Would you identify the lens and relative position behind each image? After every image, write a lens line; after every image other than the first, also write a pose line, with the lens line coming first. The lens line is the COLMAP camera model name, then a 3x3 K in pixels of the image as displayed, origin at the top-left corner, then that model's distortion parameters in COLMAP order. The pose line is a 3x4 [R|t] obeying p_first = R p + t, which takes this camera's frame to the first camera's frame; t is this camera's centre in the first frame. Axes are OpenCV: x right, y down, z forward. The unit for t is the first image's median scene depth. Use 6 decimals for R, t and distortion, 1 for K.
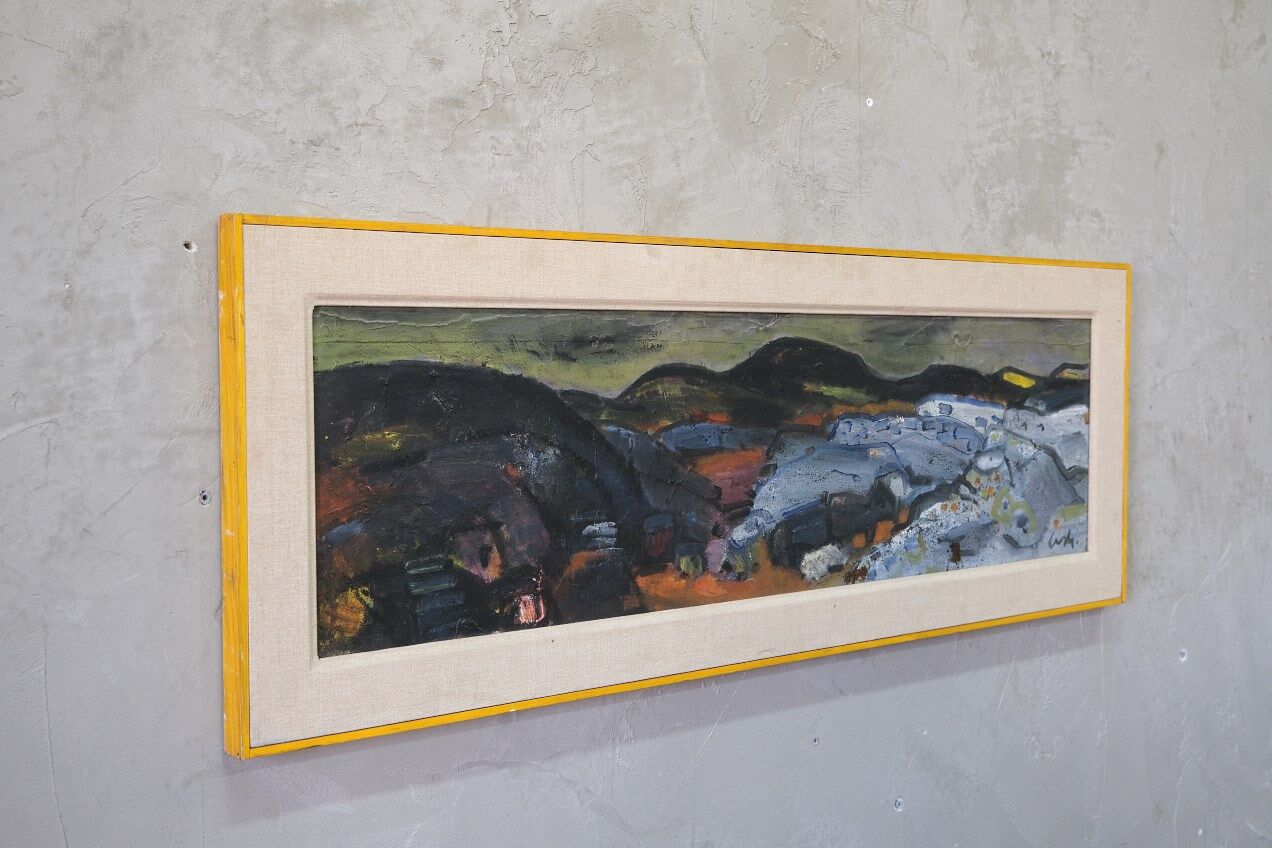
lens RADIAL K [[1634.4, 0, 646.5], [0, 1634.4, 415.1], [0, 0, 1]] dist [0.009247, 0.000000]
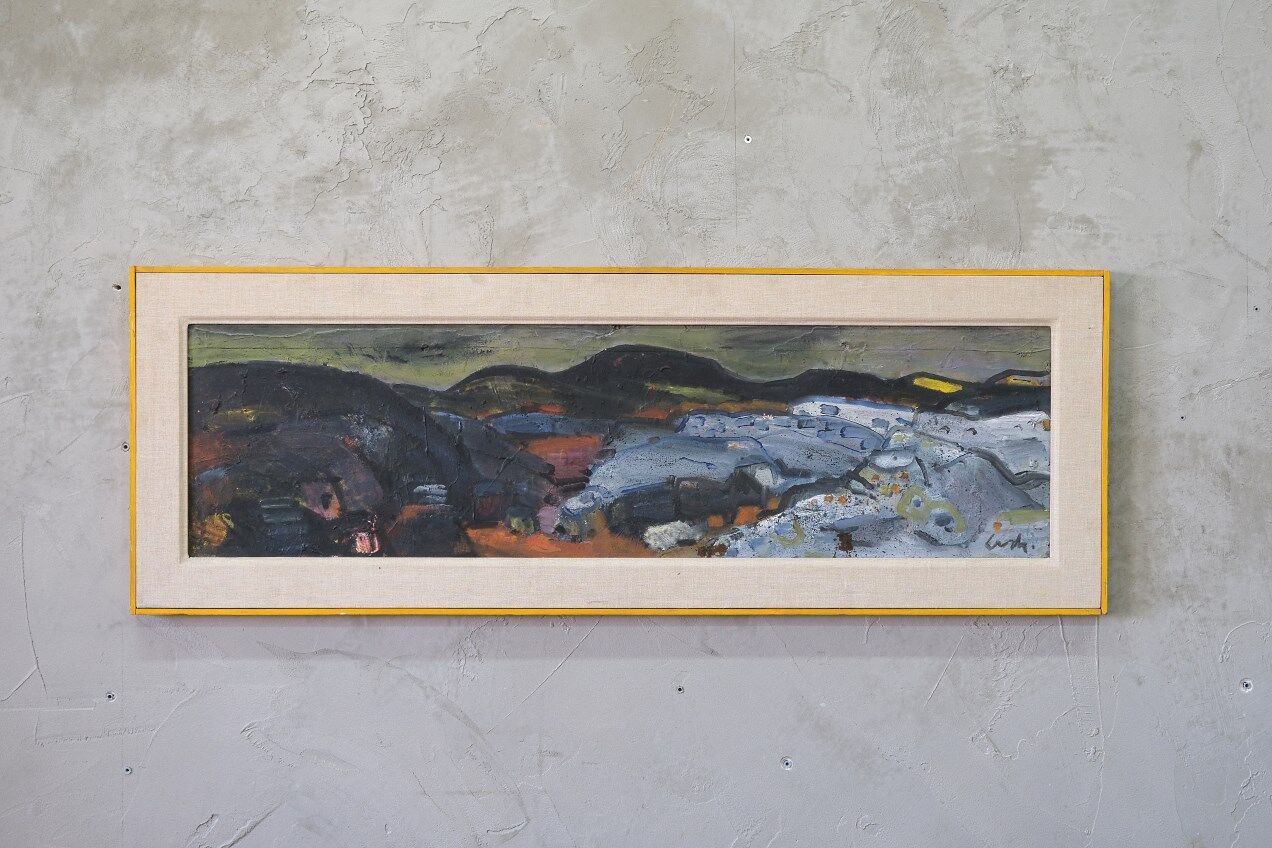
lens RADIAL K [[2120.2, 0, 626.6], [0, 2120.2, 414.1], [0, 0, 1]] dist [0.032942, 0.000000]
pose [[0.770726, 0.021387, -0.636808, 1.096611], [-0.029882, 0.999550, -0.002596, 0.007757], [0.636466, 0.021030, 0.771018, -0.209657]]
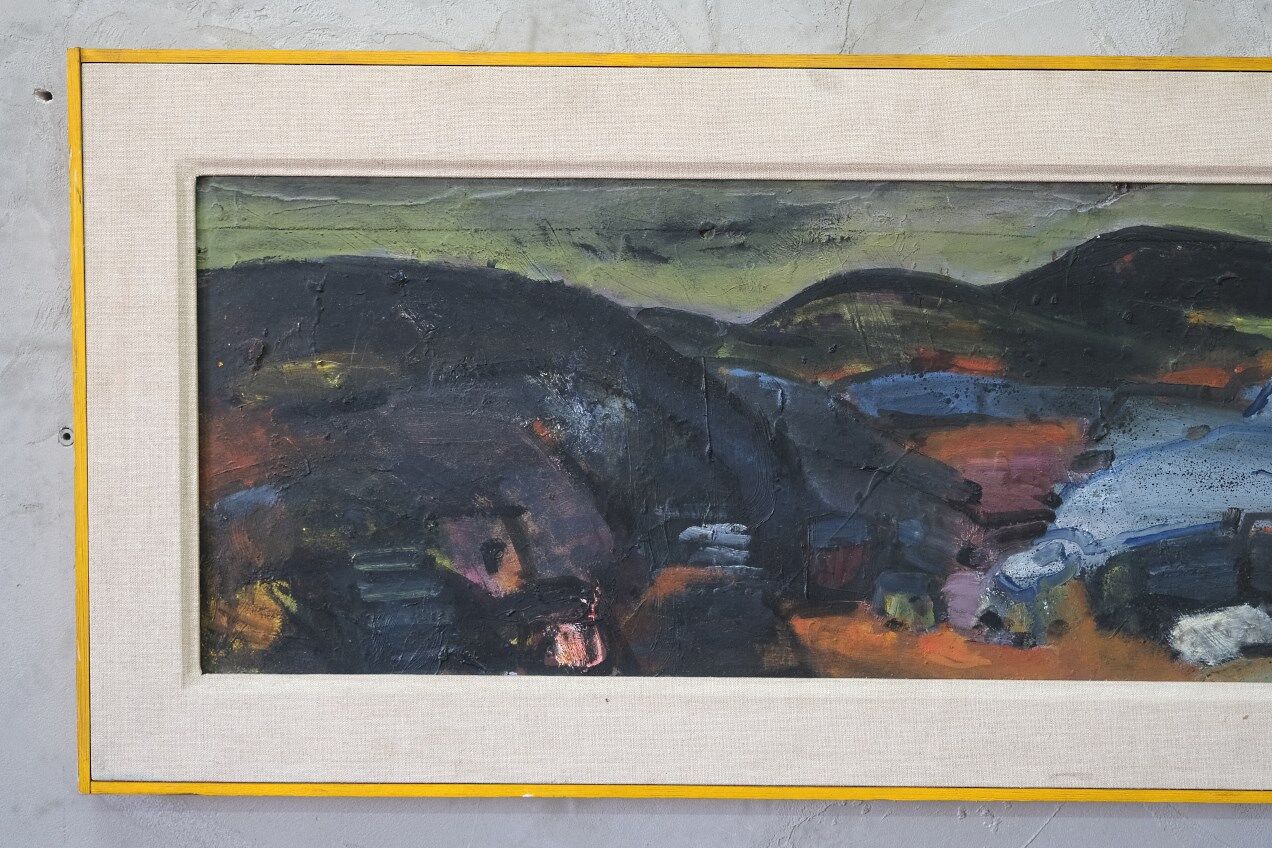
lens RADIAL K [[2120.2, 0, 625.4], [0, 2120.2, 420.2], [0, 0, 1]] dist [0.032942, 0.000000]
pose [[0.764029, 0.068733, -0.641510, 0.424225], [-0.036181, 0.997309, 0.063764, -0.021603], [0.644166, -0.025507, 0.764460, 0.334162]]
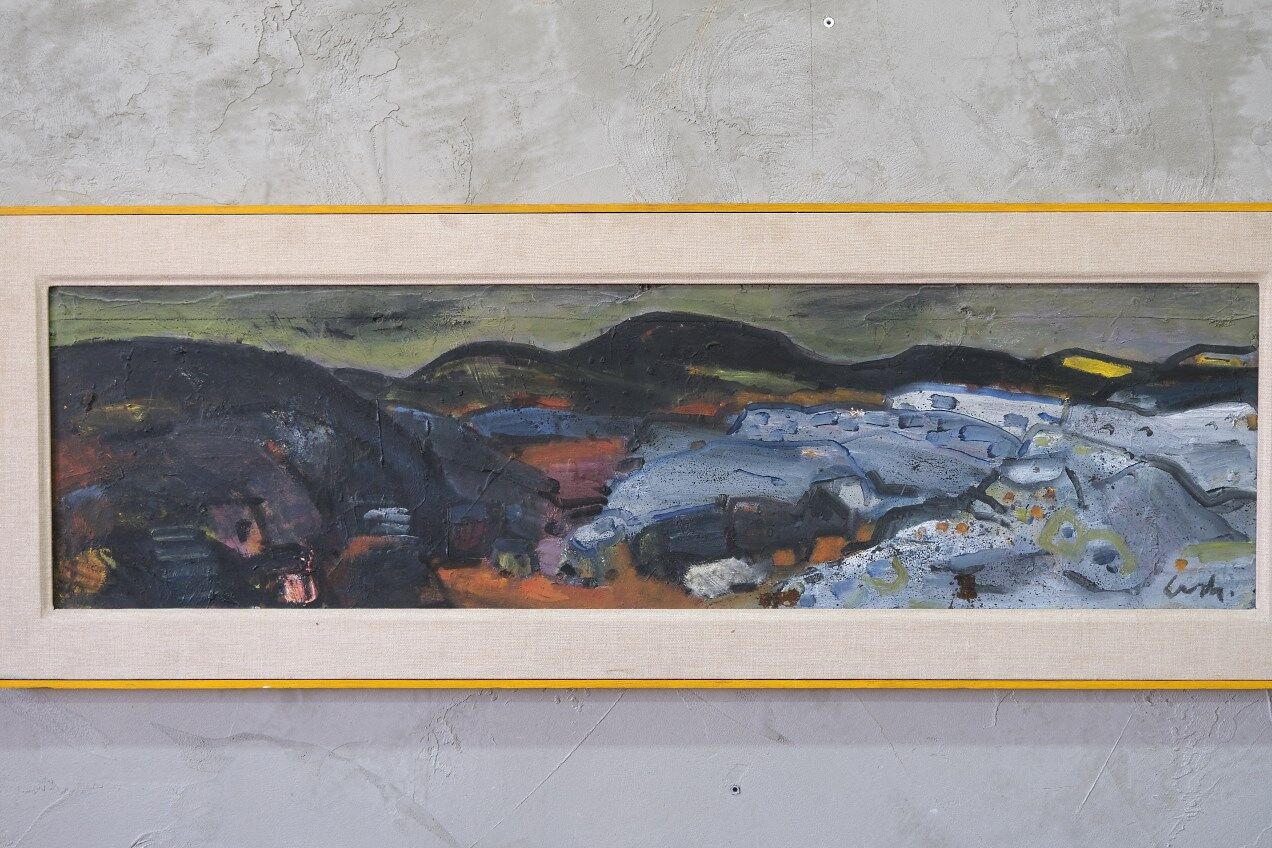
lens RADIAL K [[2120.2, 0, 622.2], [0, 2120.2, 411.1], [0, 0, 1]] dist [0.032942, 0.000000]
pose [[0.750776, 0.034428, -0.659659, 0.820577], [-0.025822, 0.999407, 0.022771, -0.020556], [0.660052, -0.000062, 0.751220, 0.147409]]
